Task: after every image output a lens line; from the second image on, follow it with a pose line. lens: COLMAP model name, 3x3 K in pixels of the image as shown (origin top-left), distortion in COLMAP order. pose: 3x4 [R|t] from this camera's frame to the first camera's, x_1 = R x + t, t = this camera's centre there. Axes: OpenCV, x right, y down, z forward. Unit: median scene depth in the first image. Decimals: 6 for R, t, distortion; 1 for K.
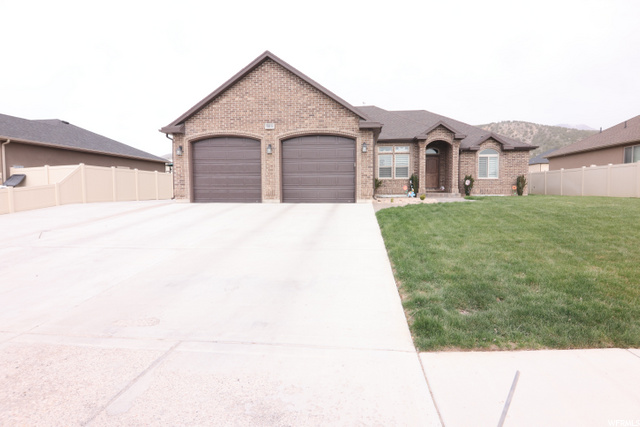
lens RADIAL K [[332.0, 0, 325.4], [0, 332.0, 215.5], [0, 0, 1]] dist [-0.003266, -0.002763]
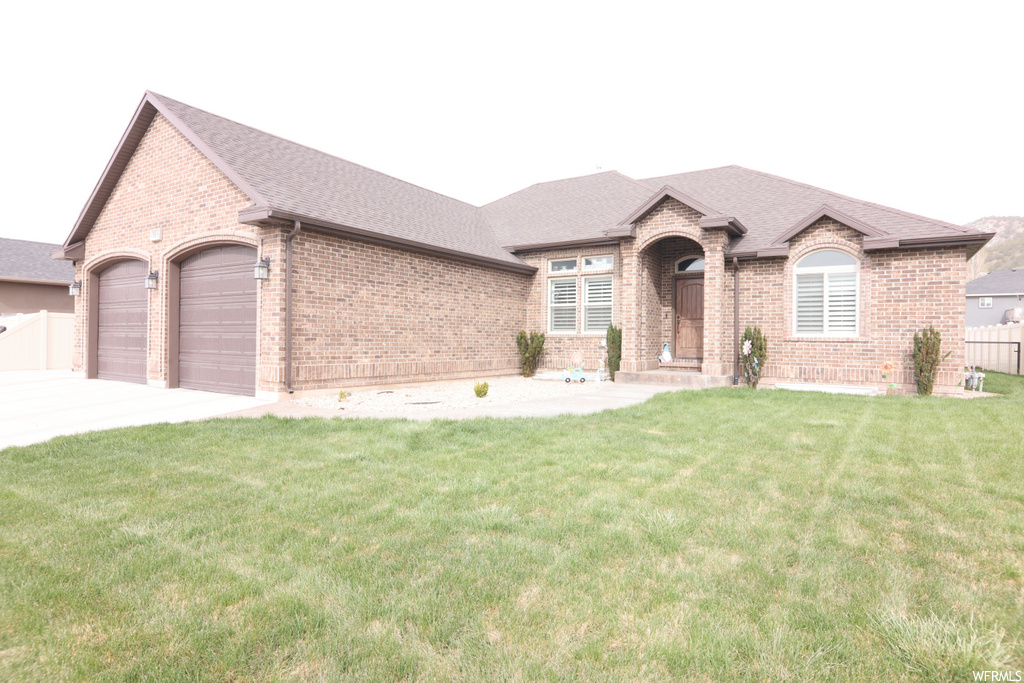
lens RADIAL K [[562.4, 0, 509.8], [0, 562.4, 340.8], [0, 0, 1]] dist [-0.006923, -0.001319]
pose [[0.885349, 0.015261, -0.464676, 0.676828], [-0.049732, 0.996835, -0.062017, -0.079305], [0.462259, 0.078016, 0.883306, 0.486993]]
